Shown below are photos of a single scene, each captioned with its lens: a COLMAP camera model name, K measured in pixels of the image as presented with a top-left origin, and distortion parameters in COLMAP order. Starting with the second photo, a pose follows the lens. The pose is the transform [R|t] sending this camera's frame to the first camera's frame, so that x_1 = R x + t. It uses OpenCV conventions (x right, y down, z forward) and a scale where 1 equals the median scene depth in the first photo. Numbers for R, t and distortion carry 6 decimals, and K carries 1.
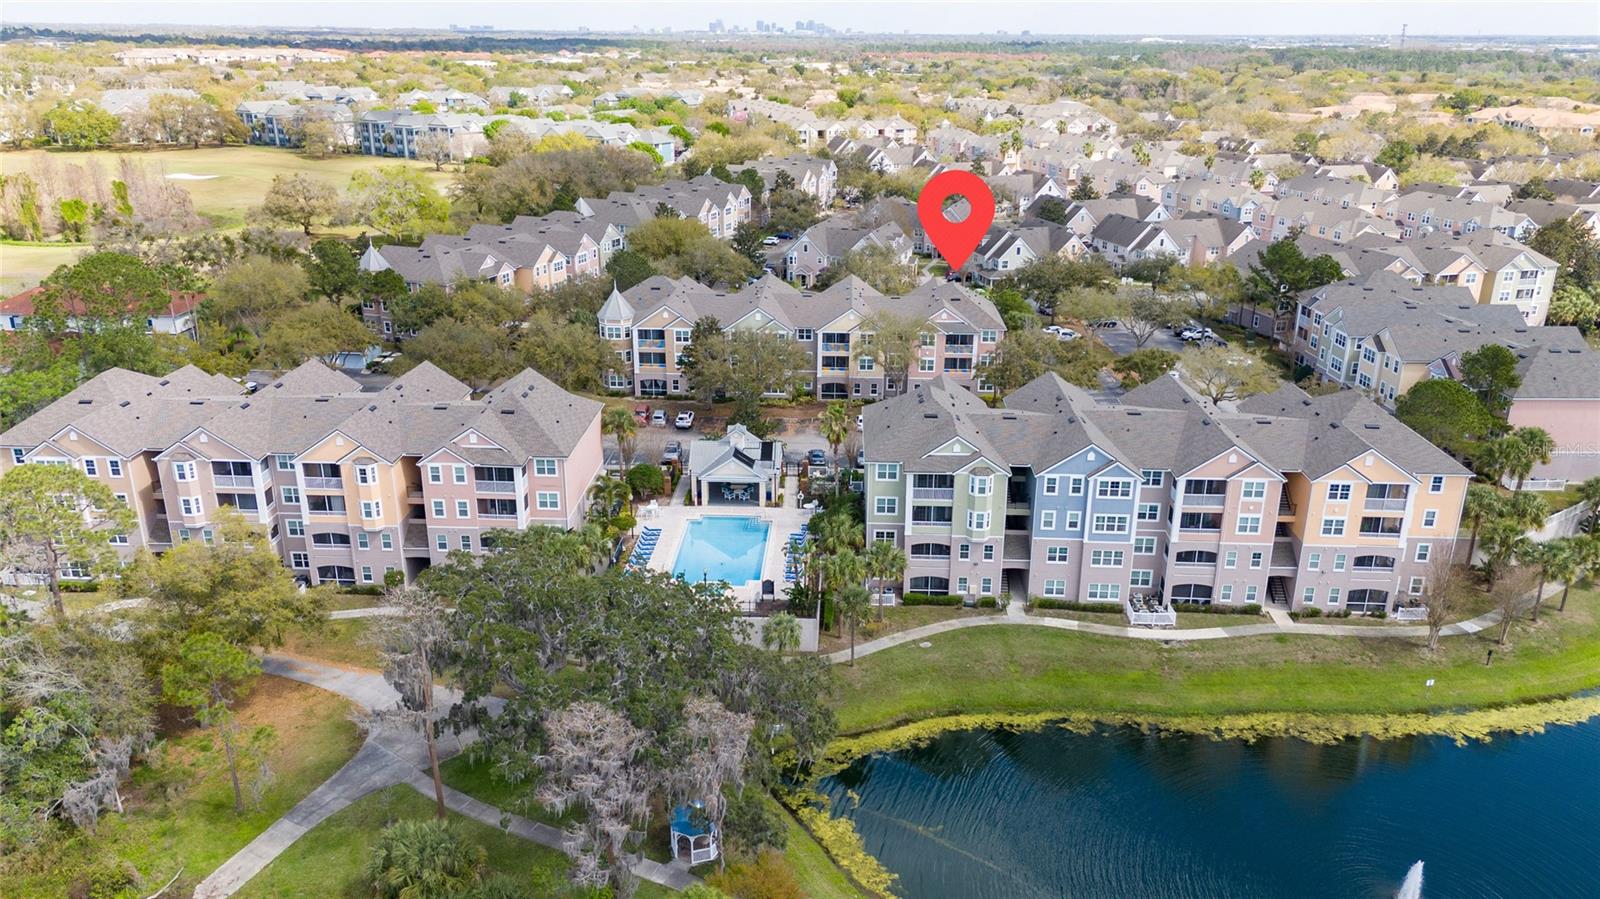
lens RADIAL K [[1168.8, 0, 791.6], [0, 1168.8, 447.1], [0, 0, 1]] dist [0.082011, -0.099975]
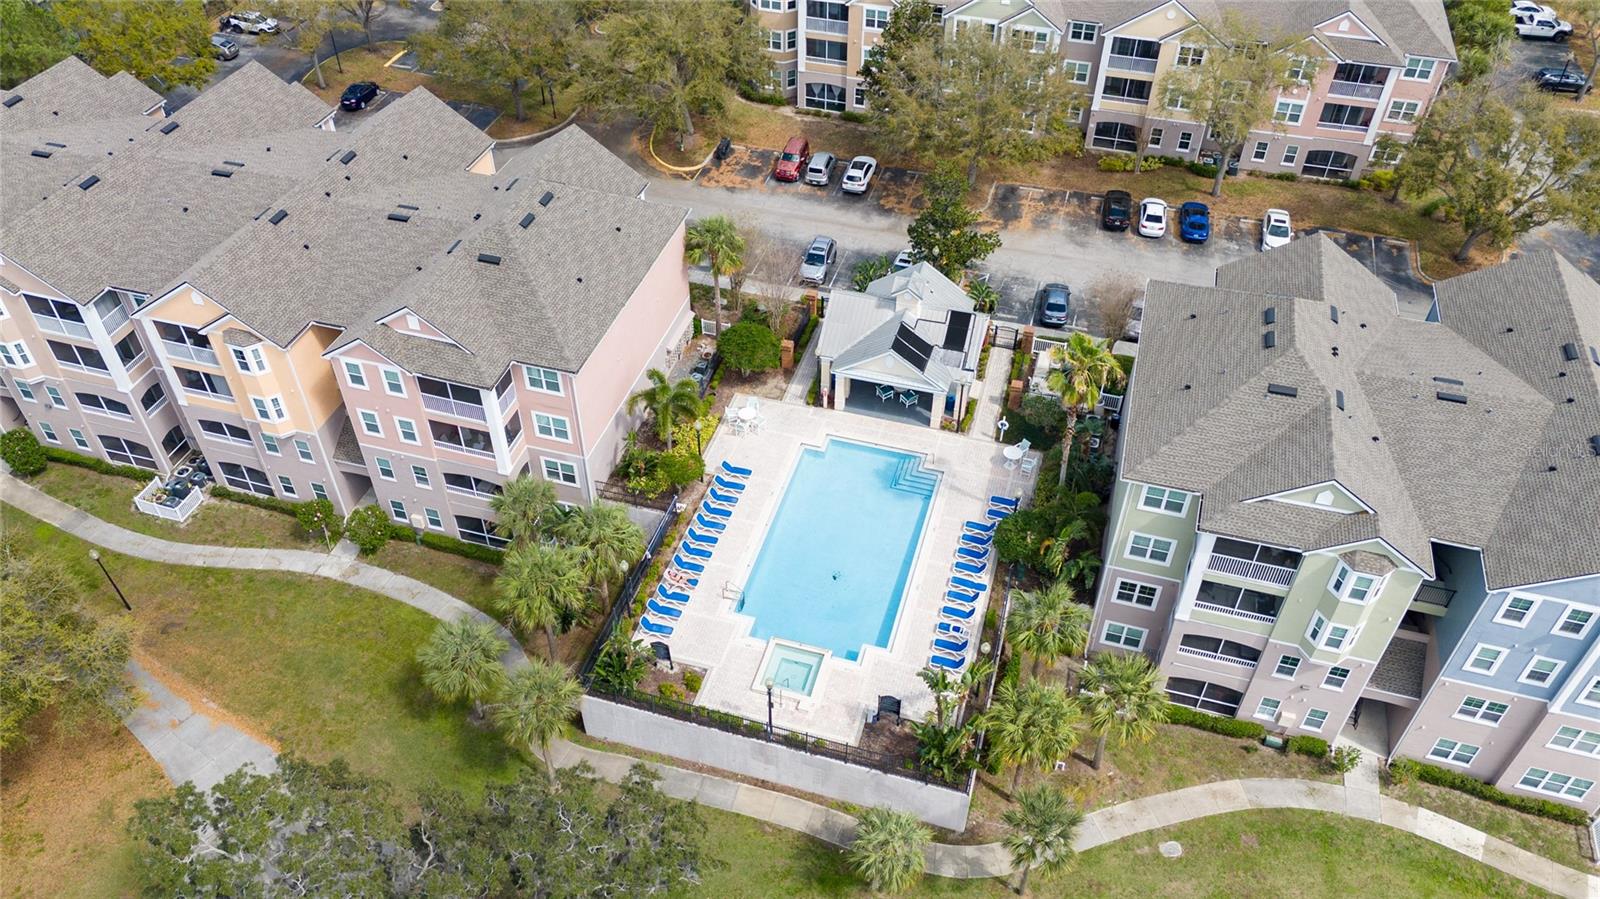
lens RADIAL K [[1168.8, 0, 791.6], [0, 1168.8, 447.1], [0, 0, 1]] dist [0.082011, -0.099975]
pose [[0.970672, 0.159642, -0.179750, 0.011825], [-0.077050, 0.914833, 0.396414, -0.166788], [0.227726, -0.370938, 0.900303, 0.455349]]
